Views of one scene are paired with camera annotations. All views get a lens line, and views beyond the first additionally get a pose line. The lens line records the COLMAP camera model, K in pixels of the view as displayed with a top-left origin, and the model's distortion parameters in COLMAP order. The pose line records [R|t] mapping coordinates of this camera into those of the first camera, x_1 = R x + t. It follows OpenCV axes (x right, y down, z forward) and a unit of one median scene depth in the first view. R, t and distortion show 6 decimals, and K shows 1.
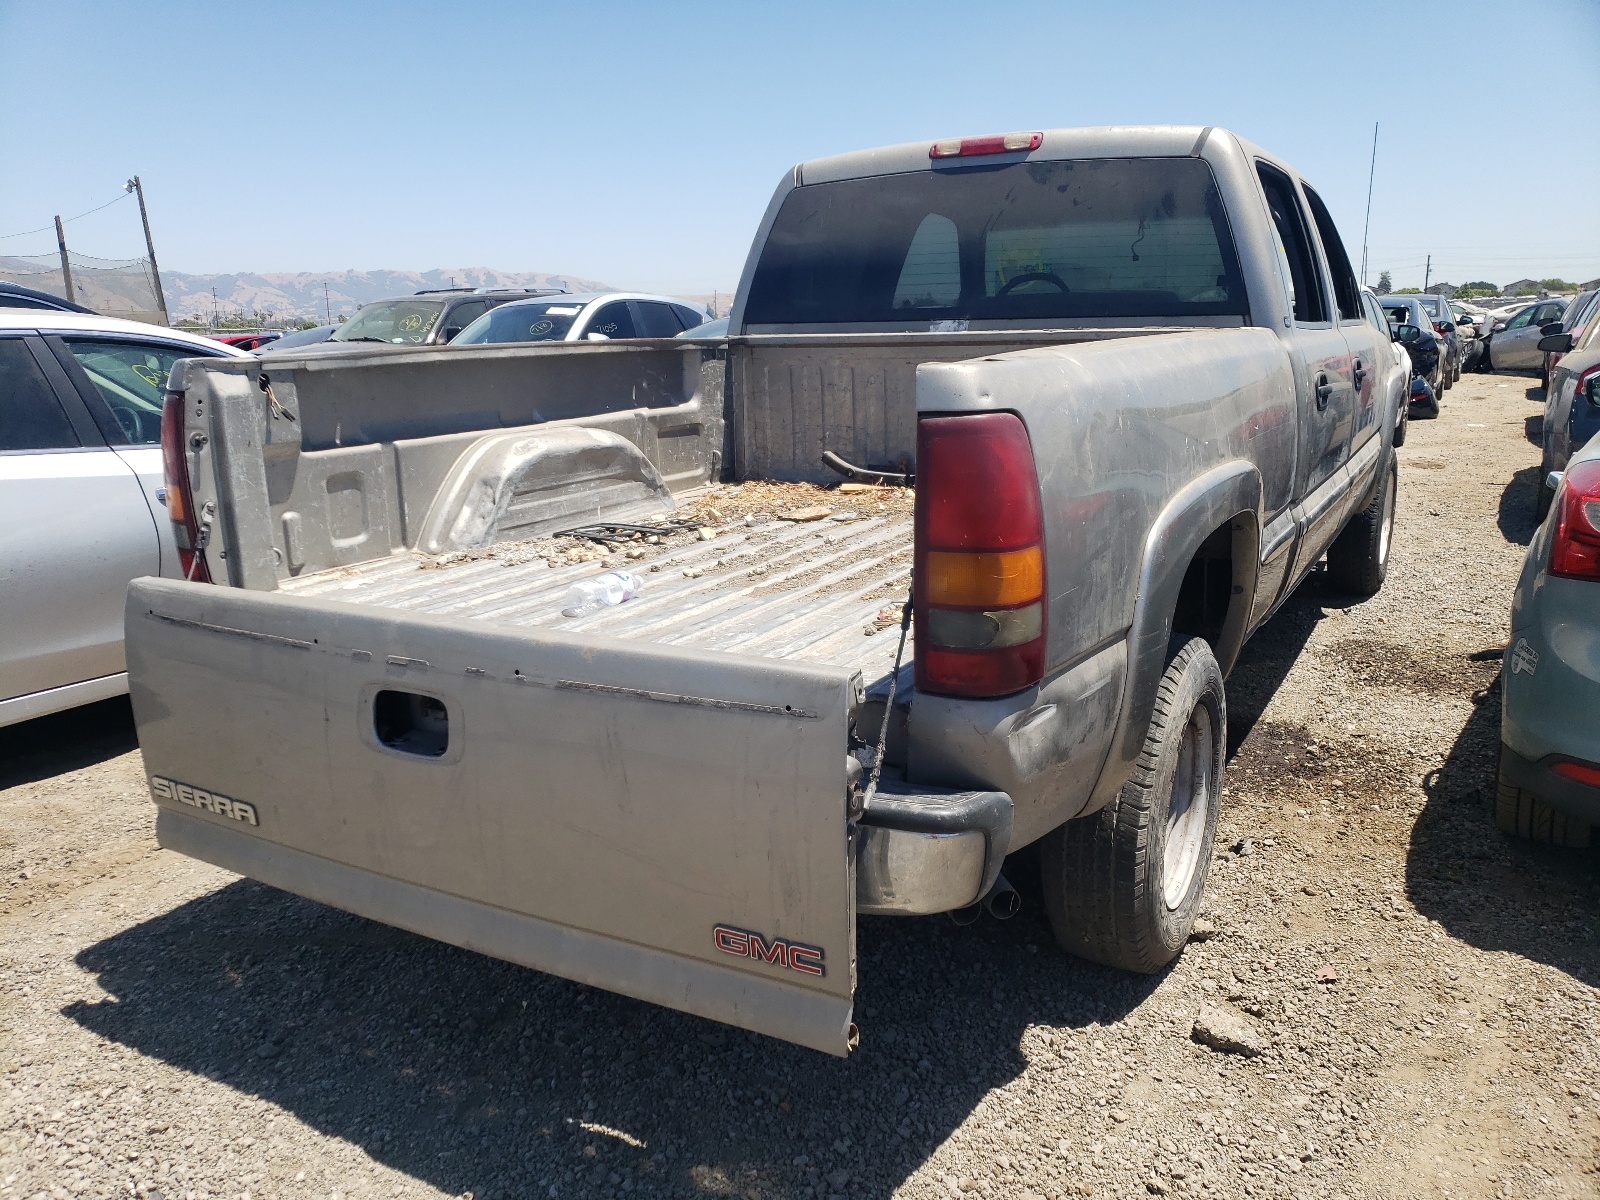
lens RADIAL K [[1254.1, 0, 827.5], [0, 1254.1, 601.6], [0, 0, 1]] dist [-0.012804, 0.015023]
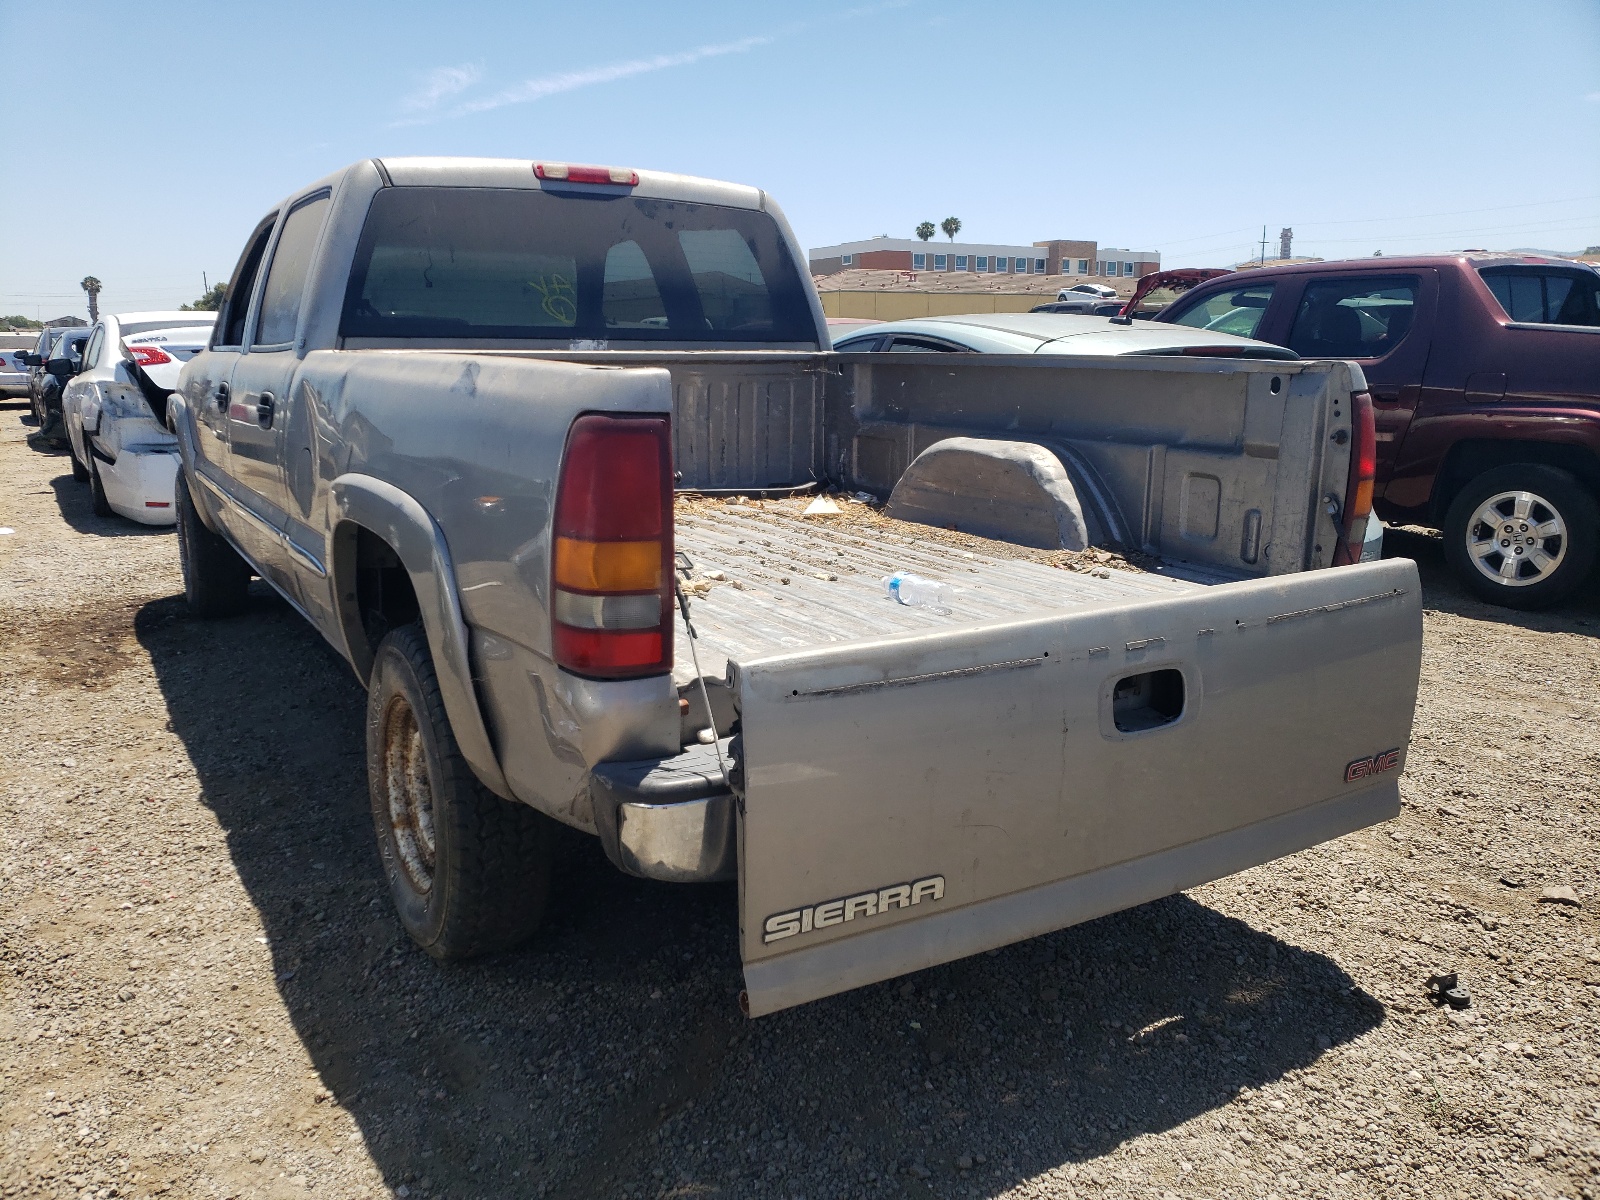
lens RADIAL K [[1229.8, 0, 796.7], [0, 1229.8, 578.7], [0, 0, 1]] dist [-0.036505, 0.000832]
pose [[0.489207, -0.140353, 0.860800, -0.735346], [0.175201, 0.982663, 0.060653, -0.065364], [-0.854389, 0.121141, 0.505316, 0.384302]]
